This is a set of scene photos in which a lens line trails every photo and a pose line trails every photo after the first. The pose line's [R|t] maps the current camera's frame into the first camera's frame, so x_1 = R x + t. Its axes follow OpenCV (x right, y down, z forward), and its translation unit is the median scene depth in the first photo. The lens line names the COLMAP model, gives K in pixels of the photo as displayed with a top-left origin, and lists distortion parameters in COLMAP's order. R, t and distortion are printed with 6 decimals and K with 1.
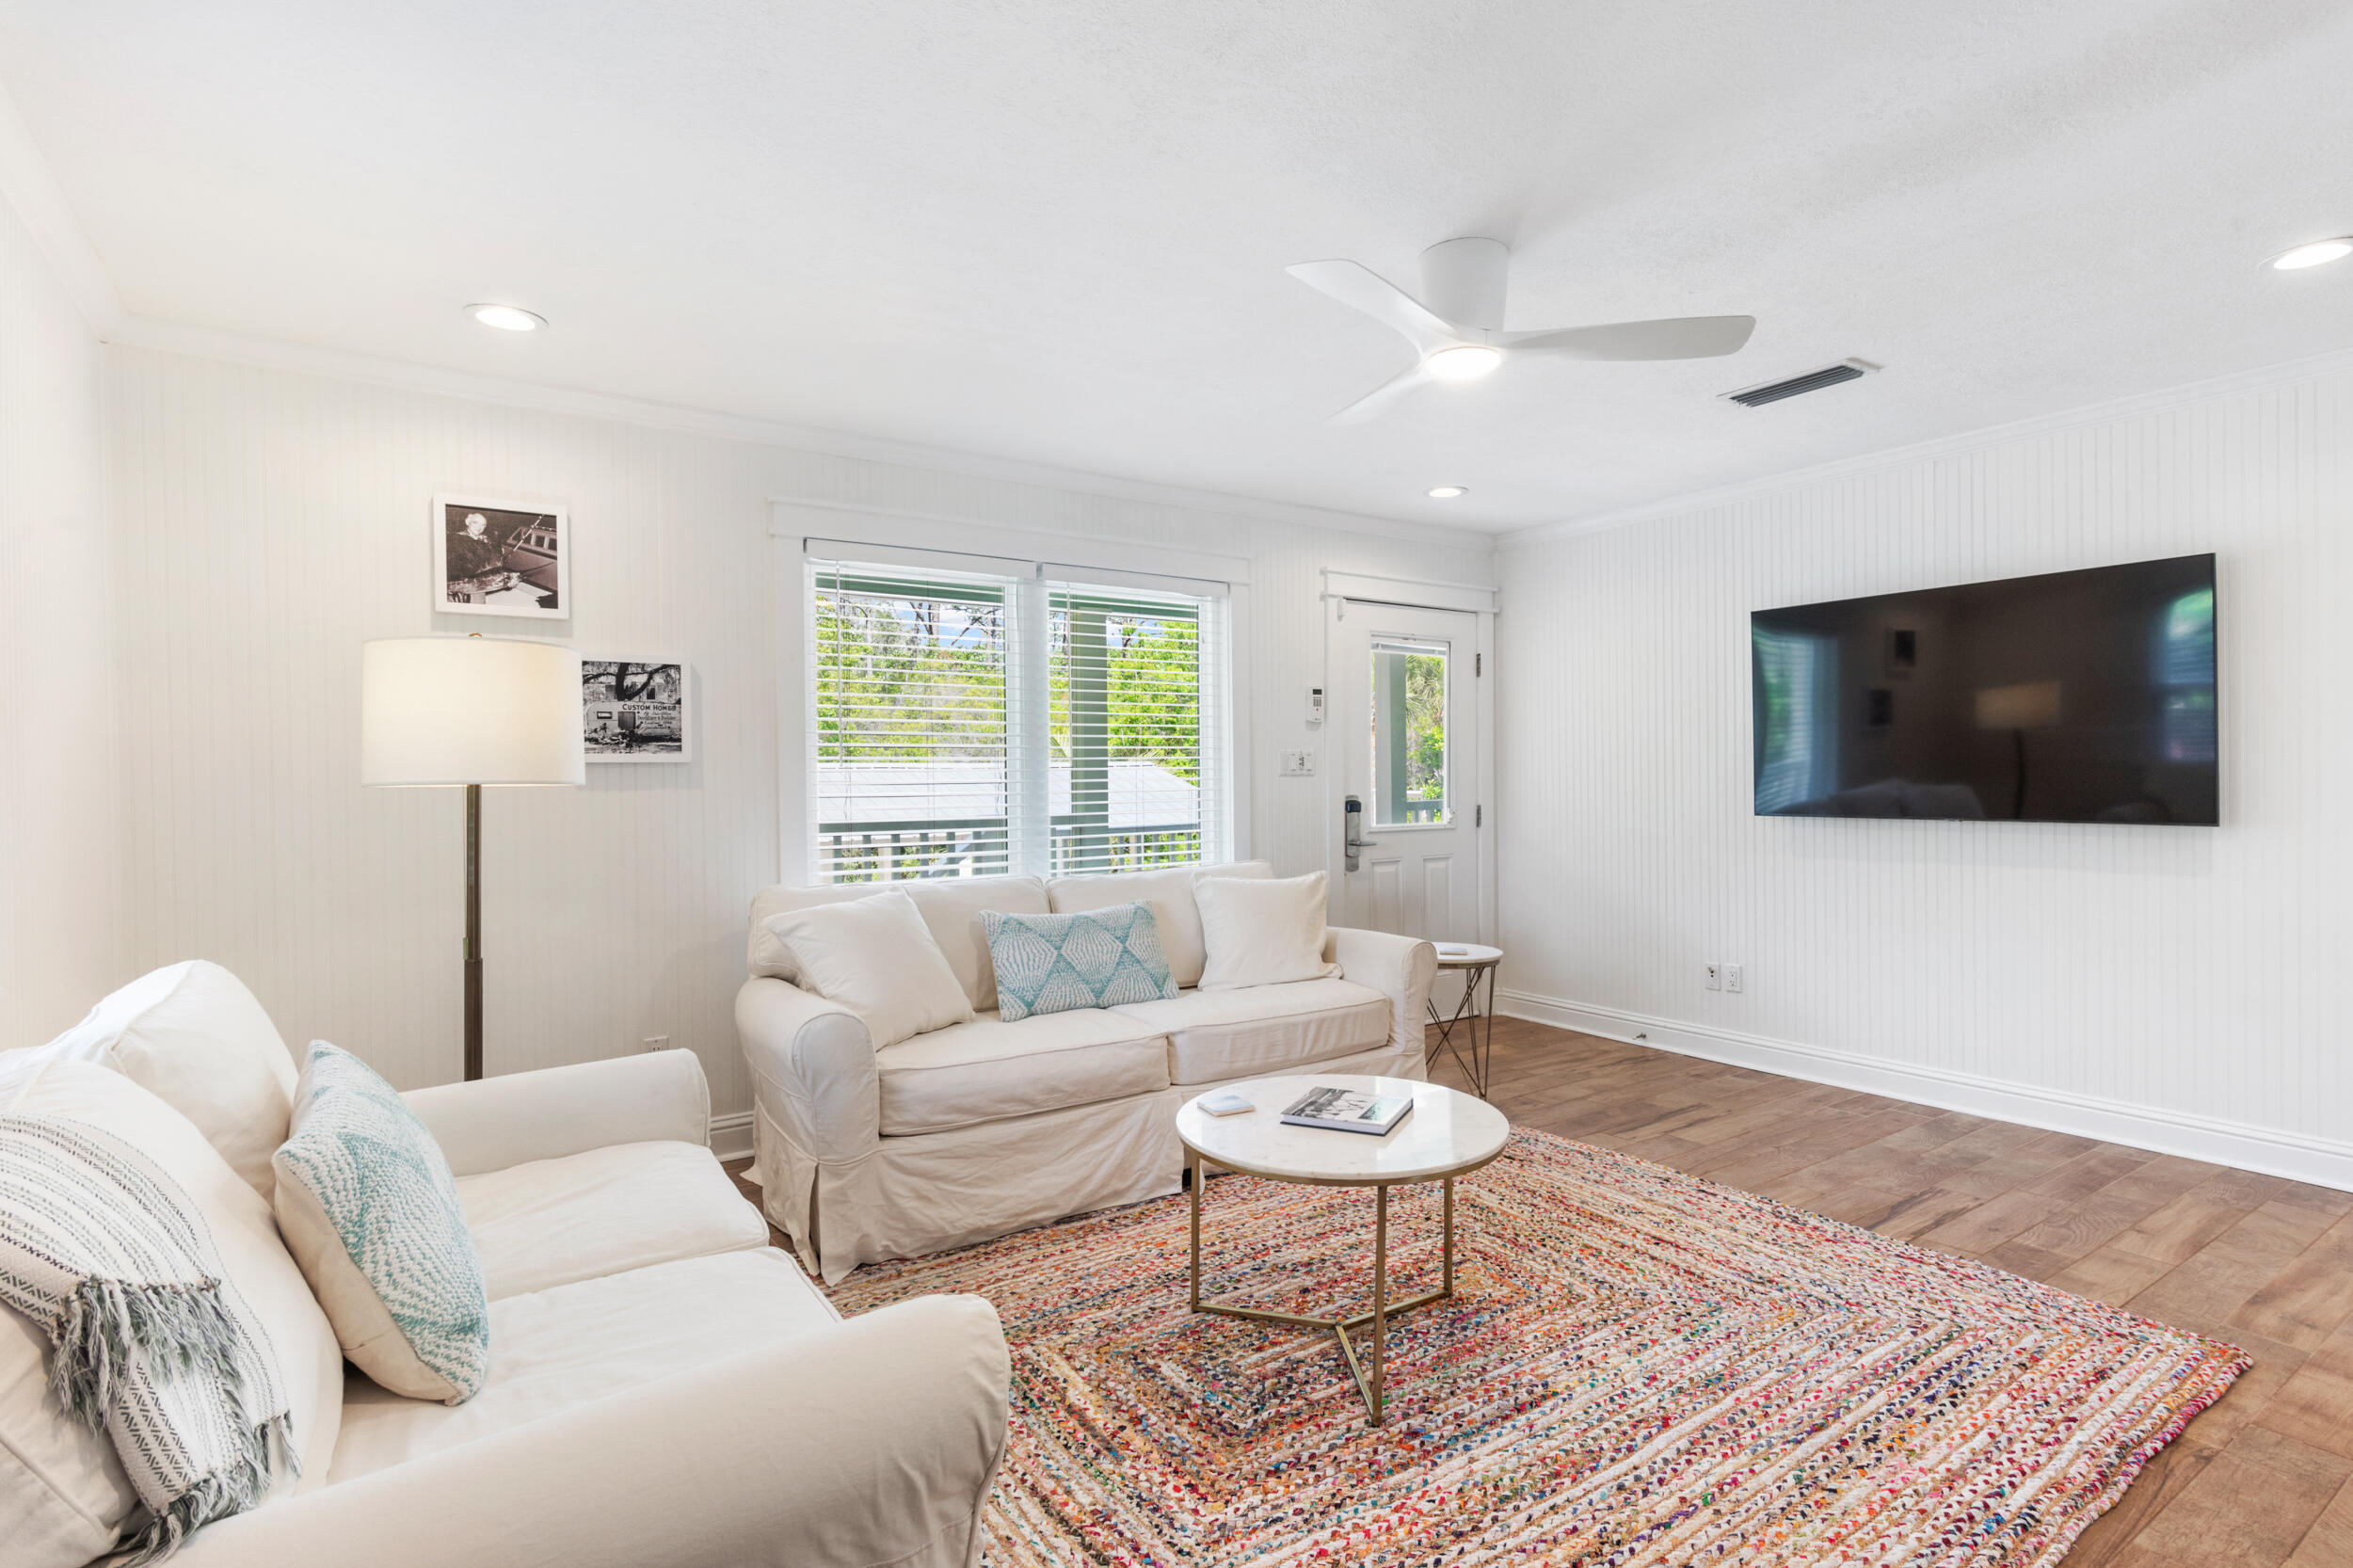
lens RADIAL K [[1160.7, 0, 1182.9], [0, 1160.7, 790.2], [0, 0, 1]] dist [-0.001146, 0.000396]
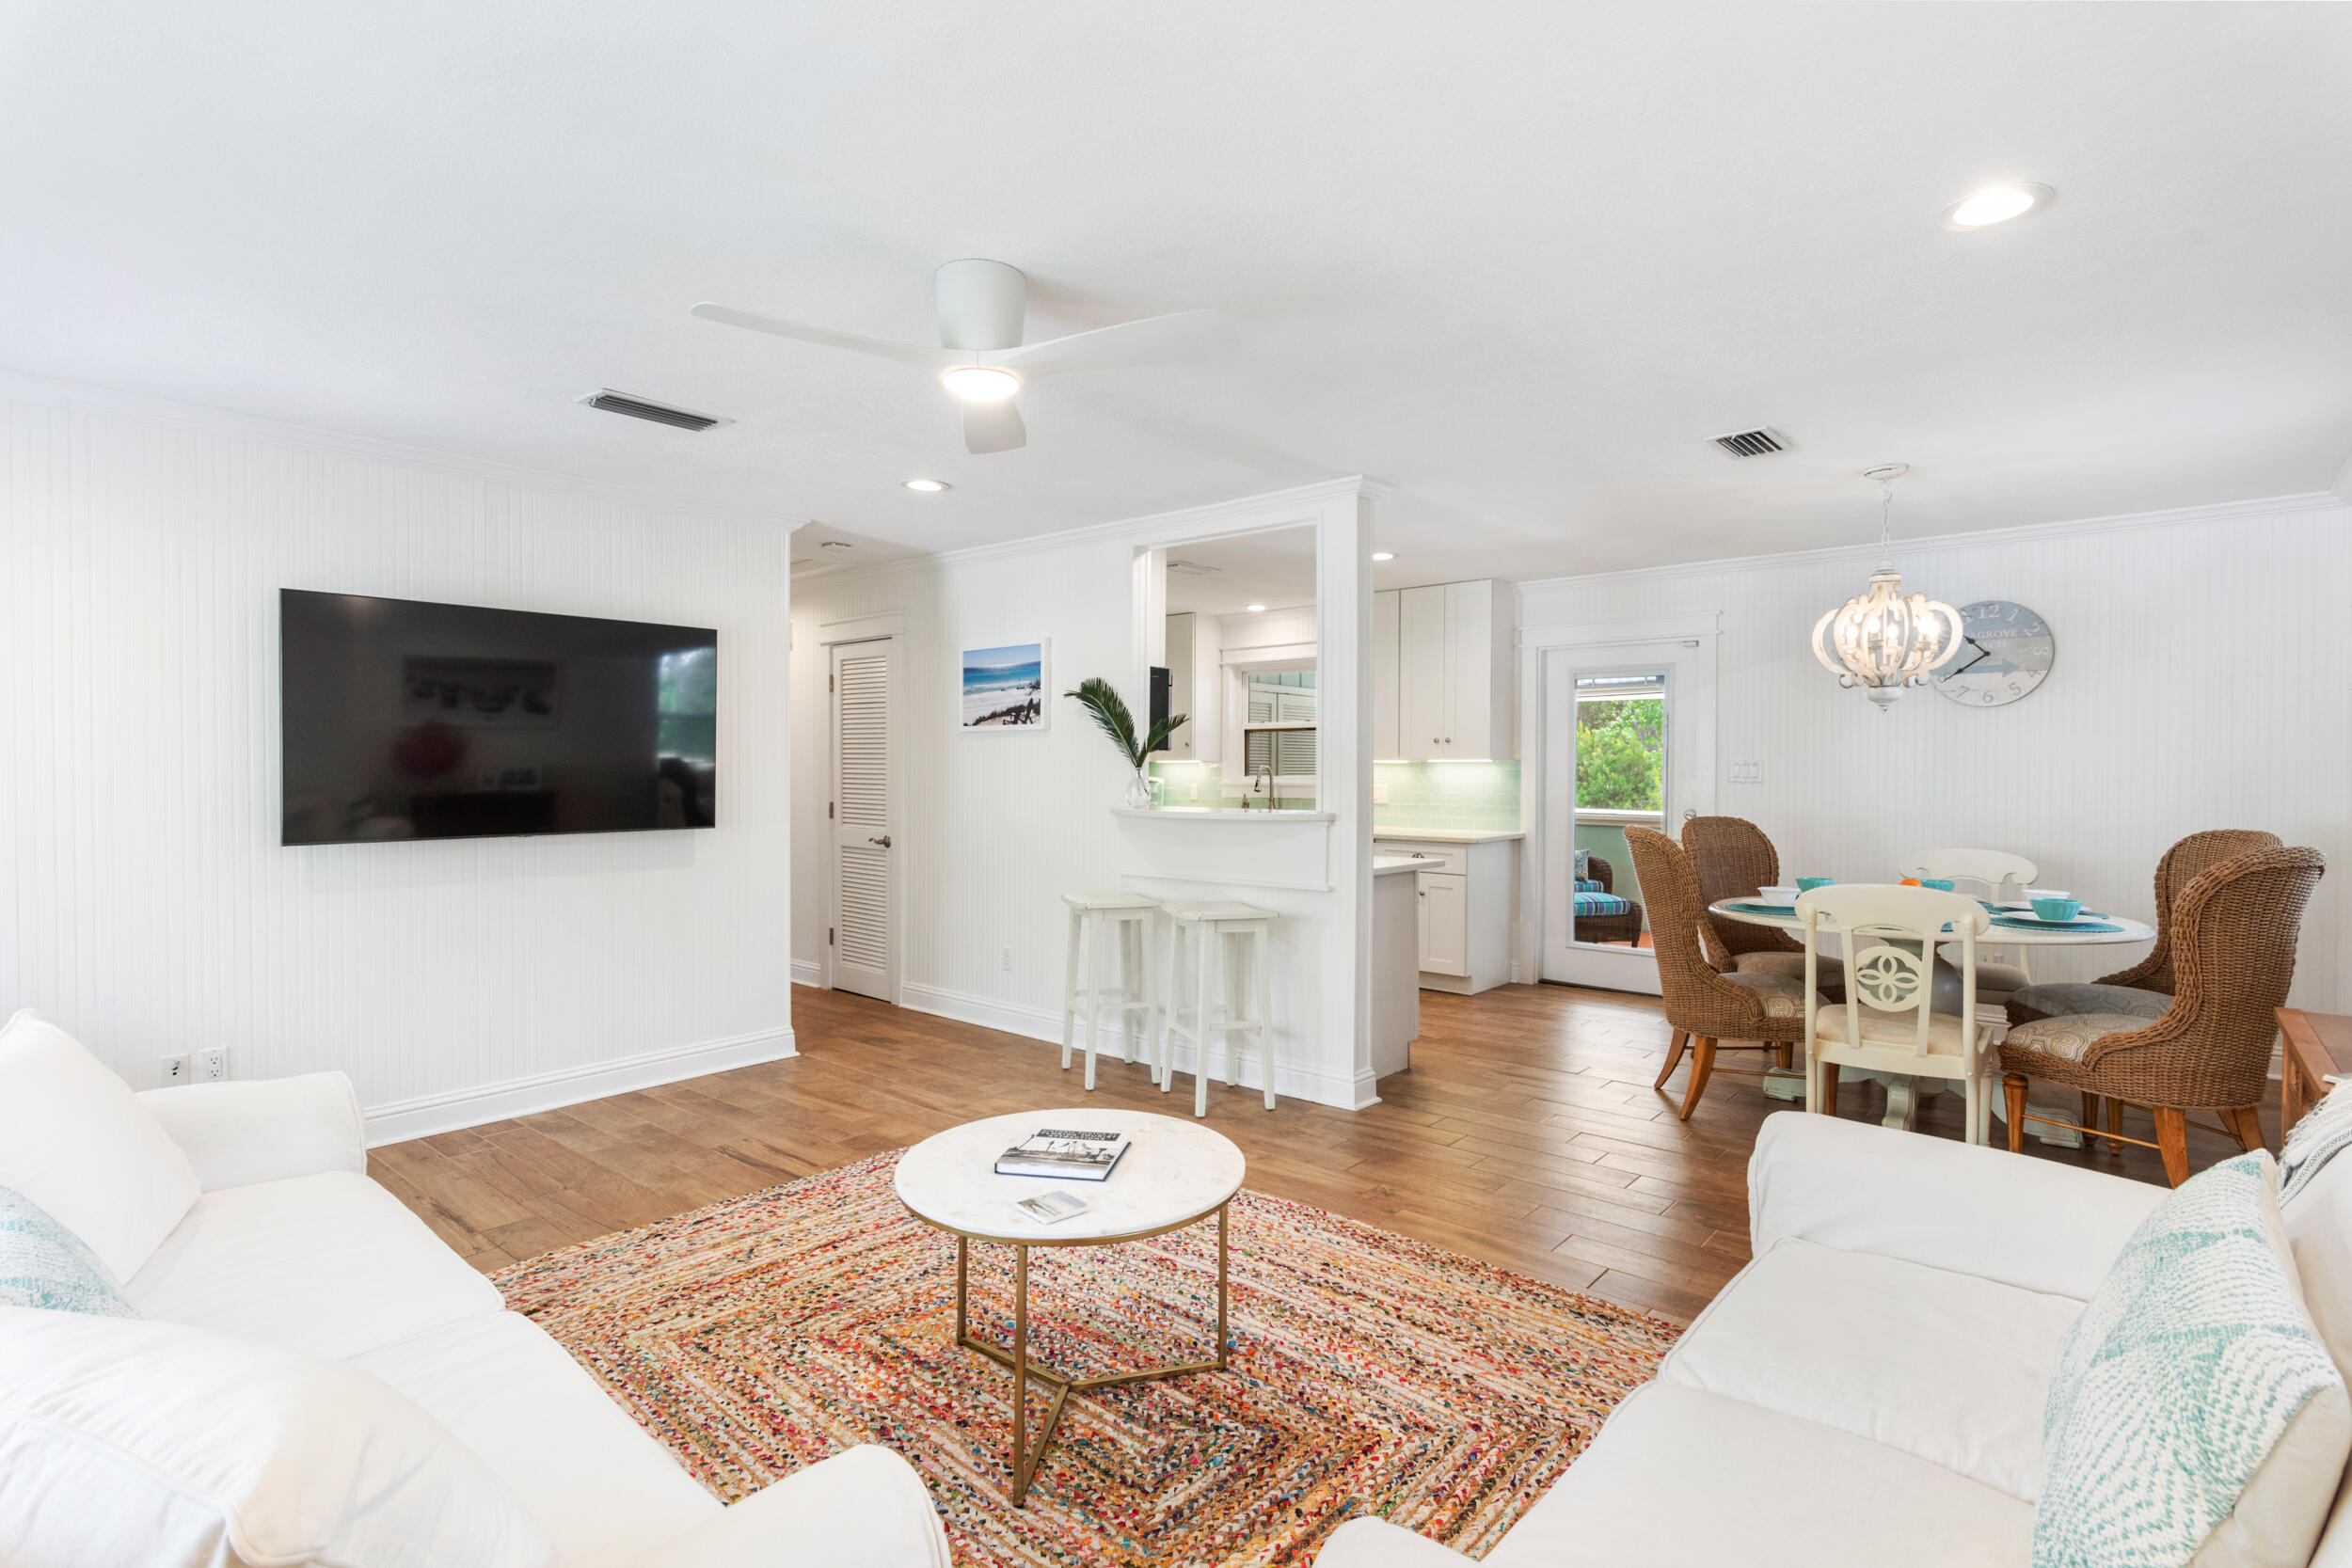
lens RADIAL K [[1144.9, 0, 1180.2], [0, 1144.9, 784.7], [0, 0, 1]] dist [-0.001467, 0.000489]
pose [[-0.263836, -0.005341, 0.964553, -0.587924], [0.016374, 0.999816, 0.010015, -0.025013], [-0.964428, 0.018436, -0.263700, 0.861888]]
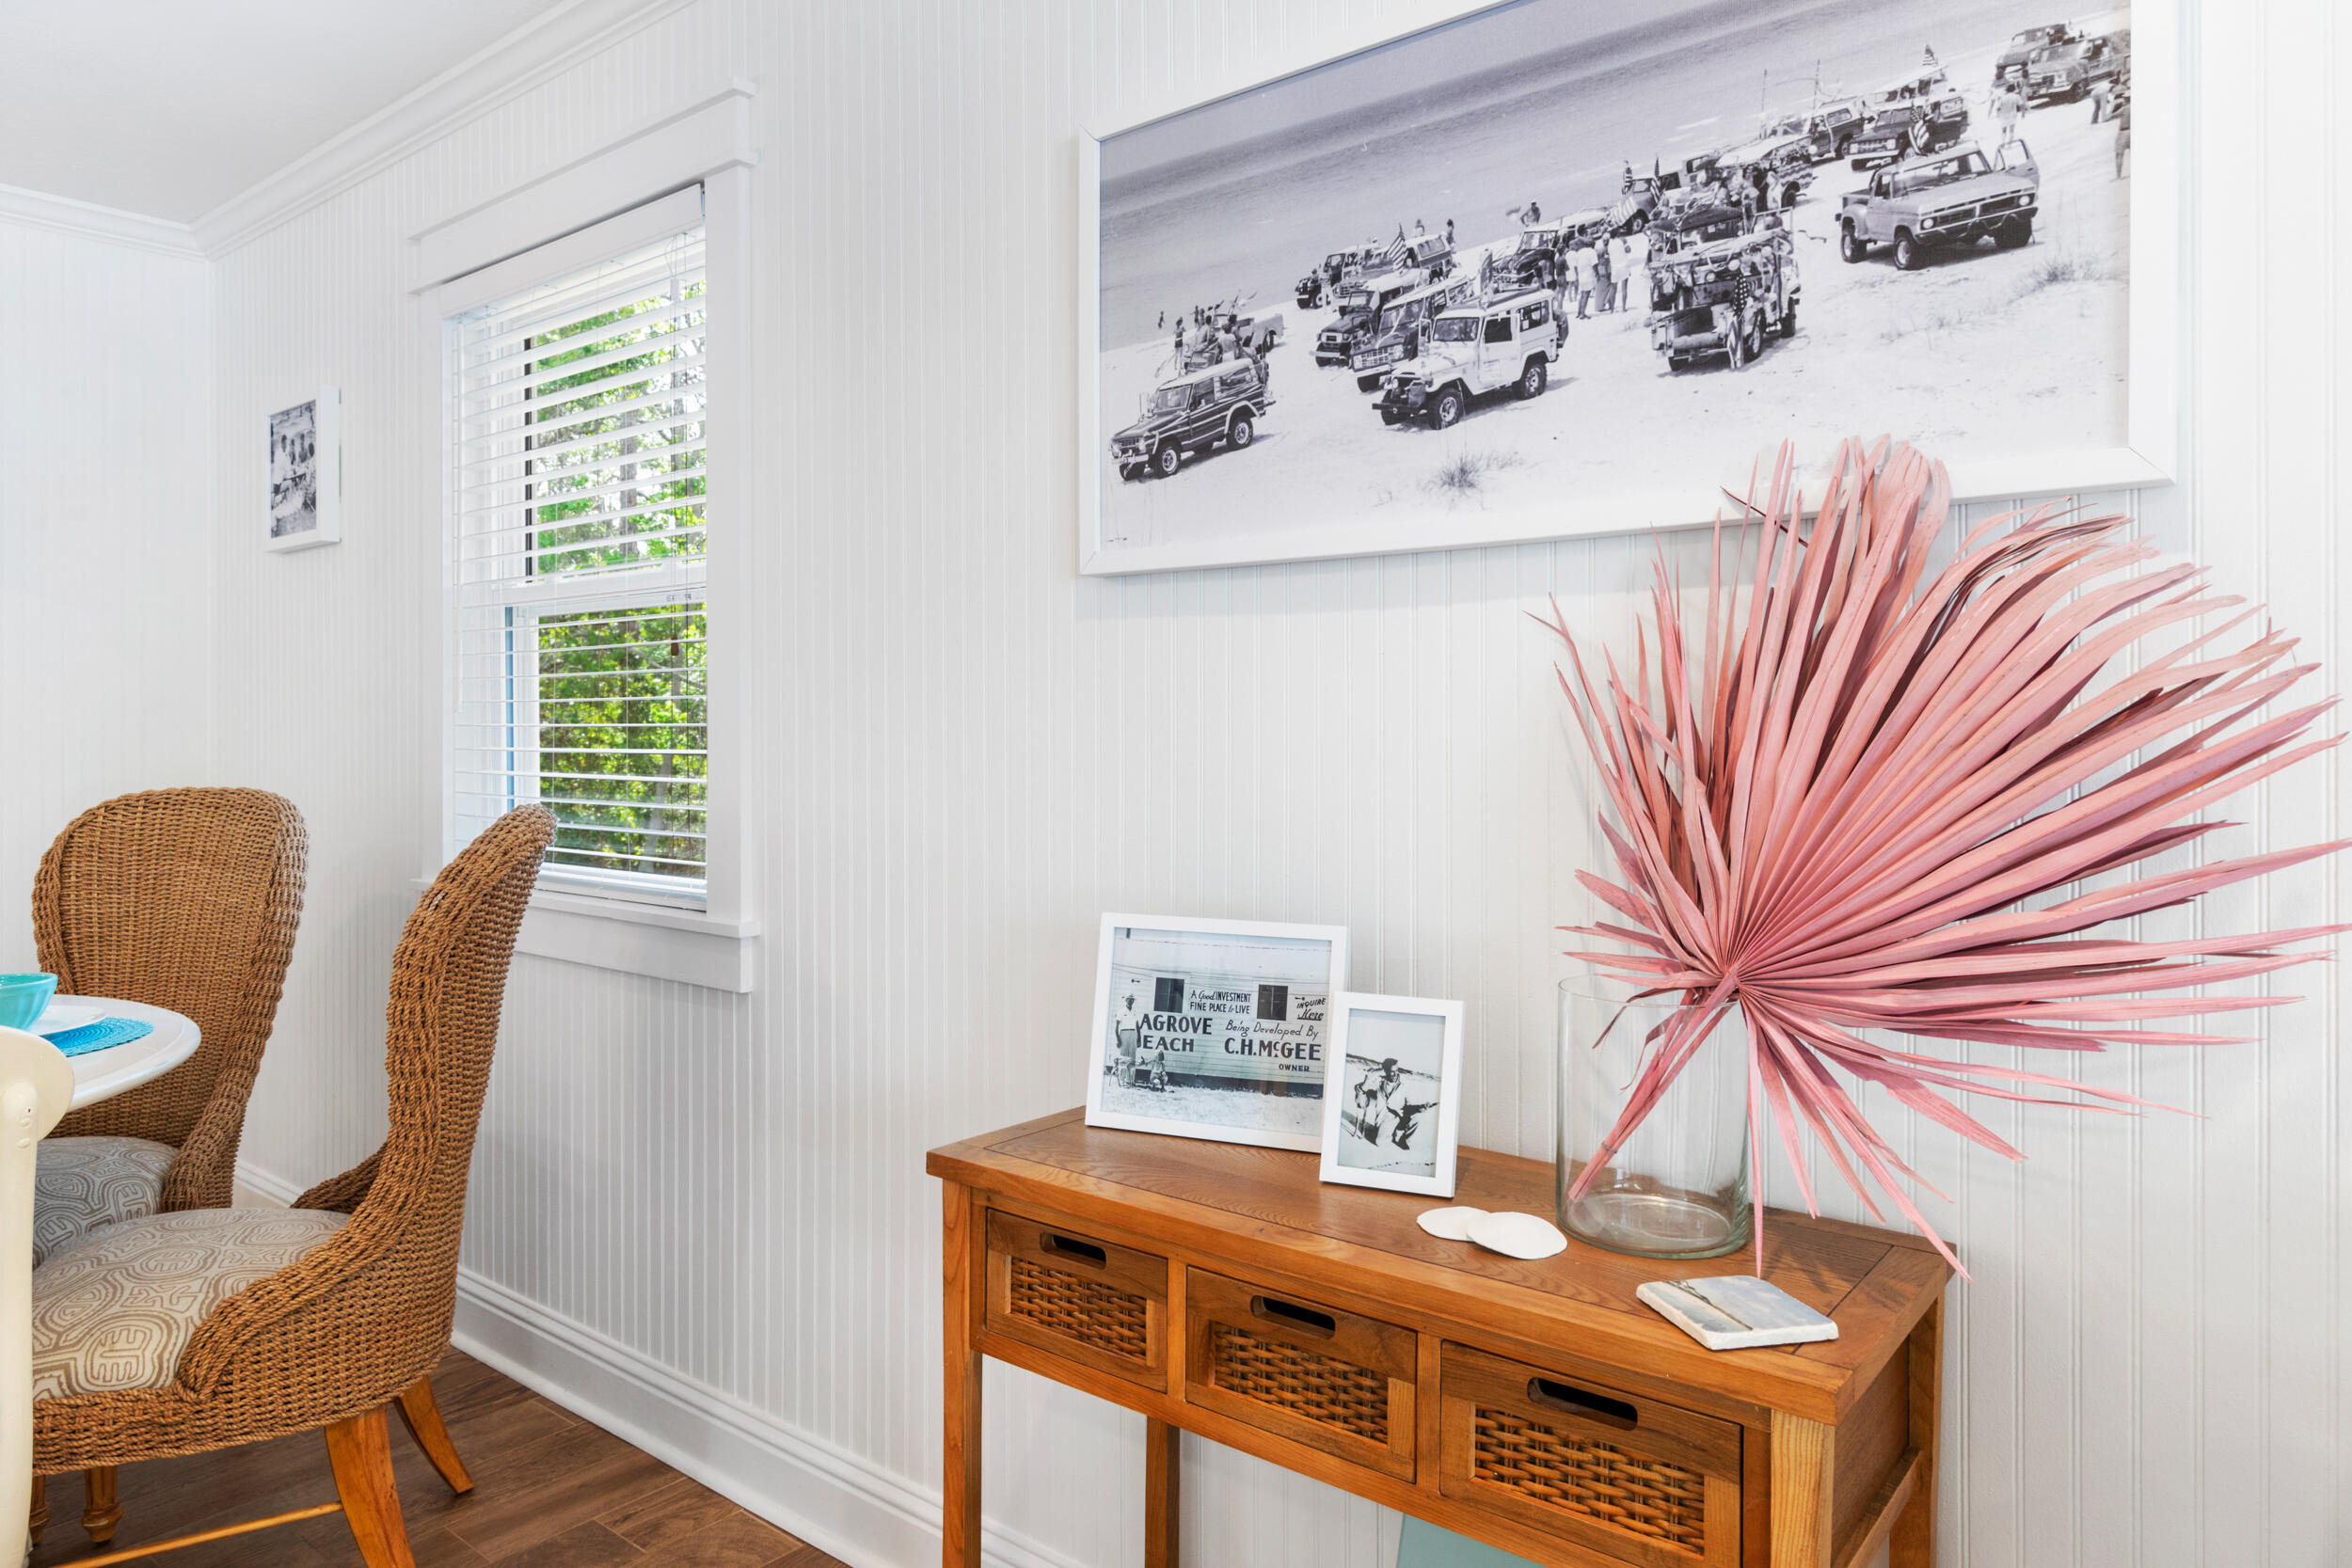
lens RADIAL K [[1503.0, 0, 1159.6], [0, 1503.0, 735.9], [0, 0, 1]] dist [0.000074, -0.002361]
pose [[-0.959761, 0.008966, -0.280676, 0.013619], [0.002708, 0.999739, 0.022676, 0.007255], [0.280806, 0.021003, -0.959535, 0.411455]]
